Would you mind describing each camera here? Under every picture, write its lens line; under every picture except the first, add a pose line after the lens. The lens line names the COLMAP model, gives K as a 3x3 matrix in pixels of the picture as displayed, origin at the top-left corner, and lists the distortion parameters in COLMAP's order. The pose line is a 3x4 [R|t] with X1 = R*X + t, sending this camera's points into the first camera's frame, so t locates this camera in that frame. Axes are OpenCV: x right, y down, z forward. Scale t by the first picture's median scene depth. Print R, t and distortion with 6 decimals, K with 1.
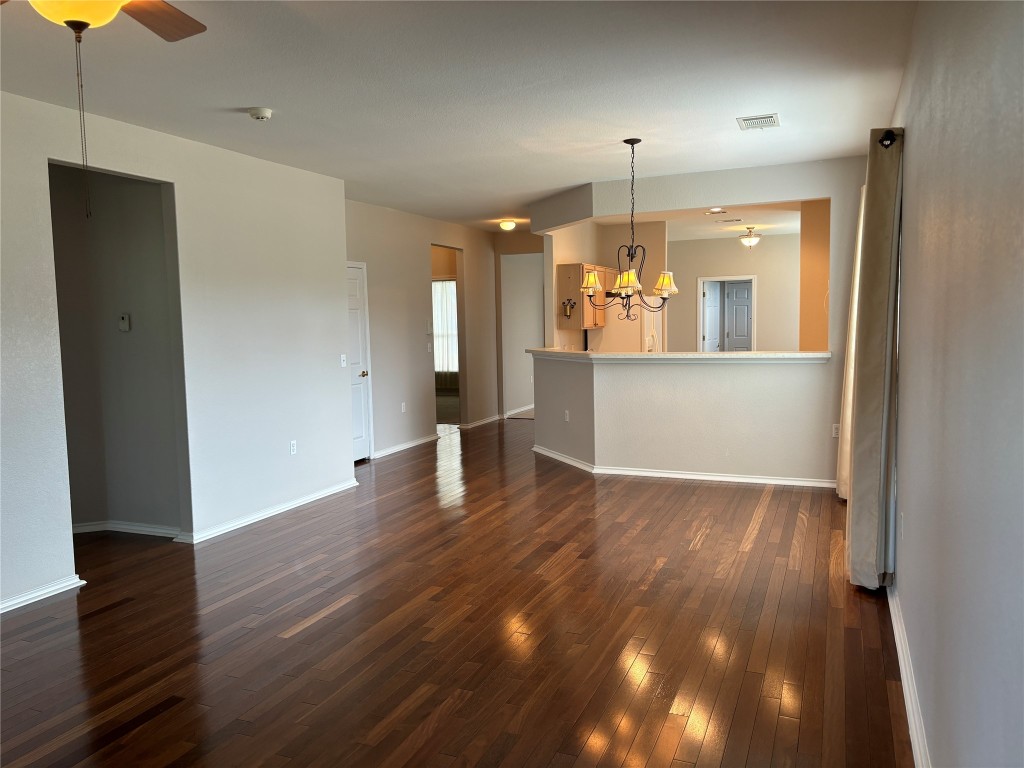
lens RADIAL K [[775.1, 0, 515.7], [0, 775.1, 383.6], [0, 0, 1]] dist [0.046597, -0.033479]
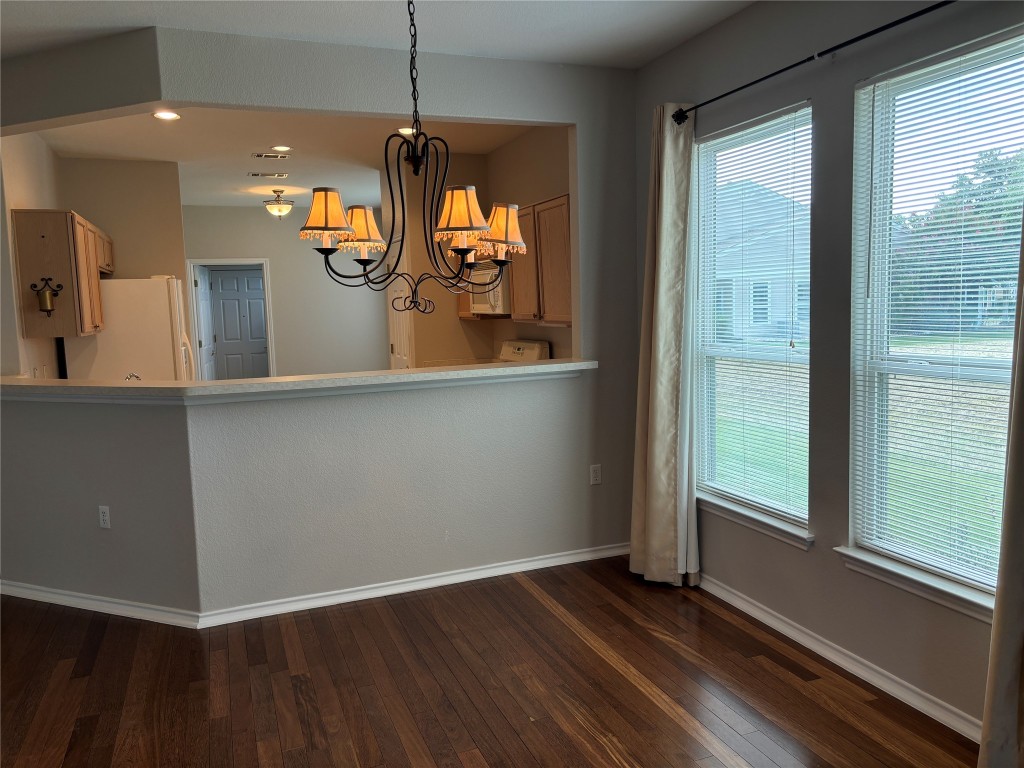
lens RADIAL K [[775.1, 0, 518.9], [0, 775.1, 371.6], [0, 0, 1]] dist [0.046597, -0.033479]
pose [[0.715877, -0.063587, 0.695325, -0.072901], [0.074232, 0.997132, 0.014761, -0.031559], [-0.694269, 0.041049, 0.718544, 0.411040]]
